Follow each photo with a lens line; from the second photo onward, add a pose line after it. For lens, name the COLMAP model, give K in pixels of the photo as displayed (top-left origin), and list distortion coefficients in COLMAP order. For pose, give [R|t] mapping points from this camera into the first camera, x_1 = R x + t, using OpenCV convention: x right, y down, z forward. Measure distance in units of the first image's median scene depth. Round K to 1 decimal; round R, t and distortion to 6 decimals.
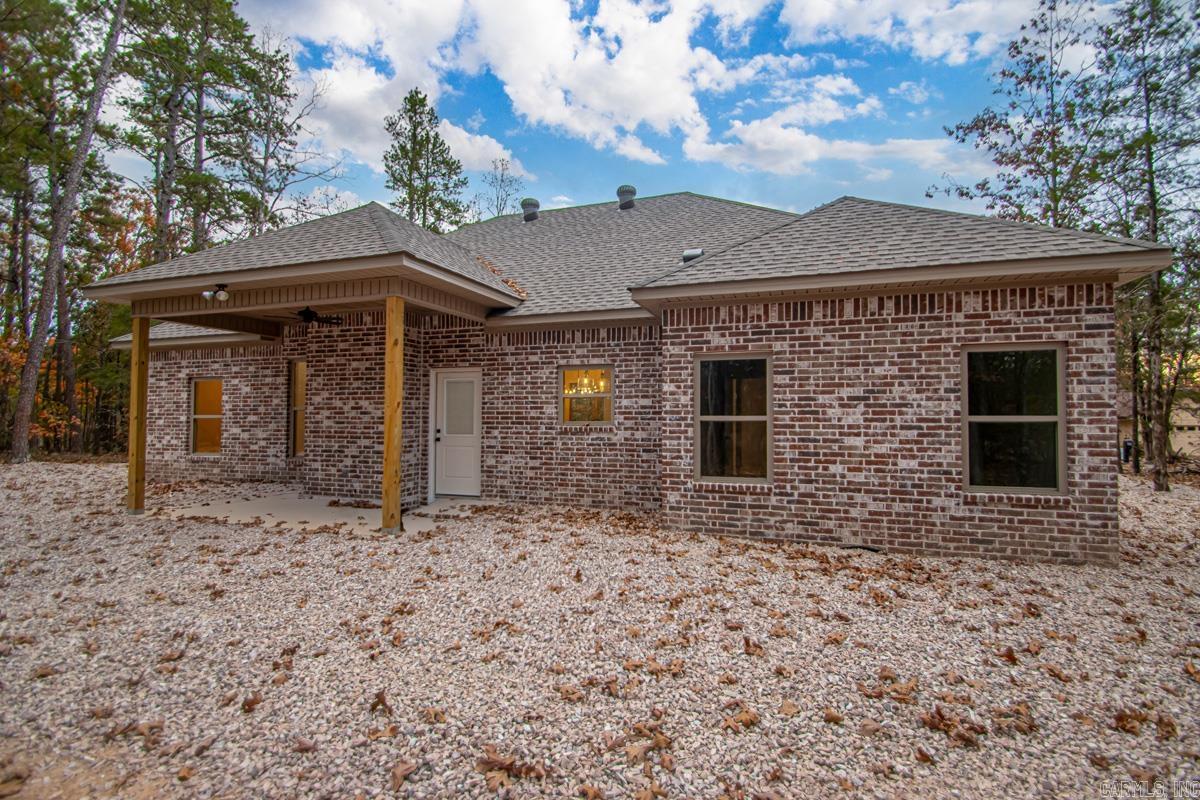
lens RADIAL K [[557.3, 0, 594.4], [0, 557.3, 399.4], [0, 0, 1]] dist [0.016739, -0.006570]
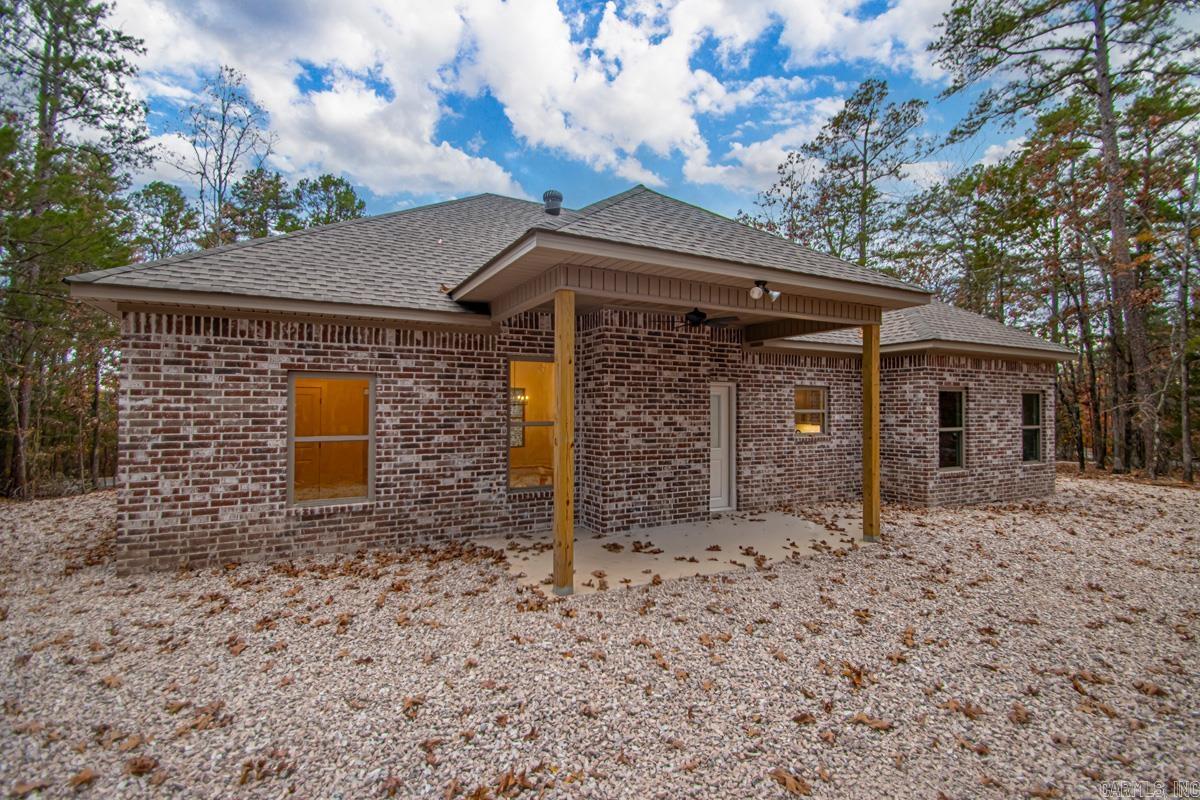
lens RADIAL K [[557.3, 0, 592.8], [0, 557.3, 406.1], [0, 0, 1]] dist [0.016739, -0.006570]
pose [[0.685551, 0.008223, 0.727978, -1.154707], [-0.018739, 0.999804, 0.006353, -0.015839], [-0.727783, -0.017996, 0.685571, 0.487706]]
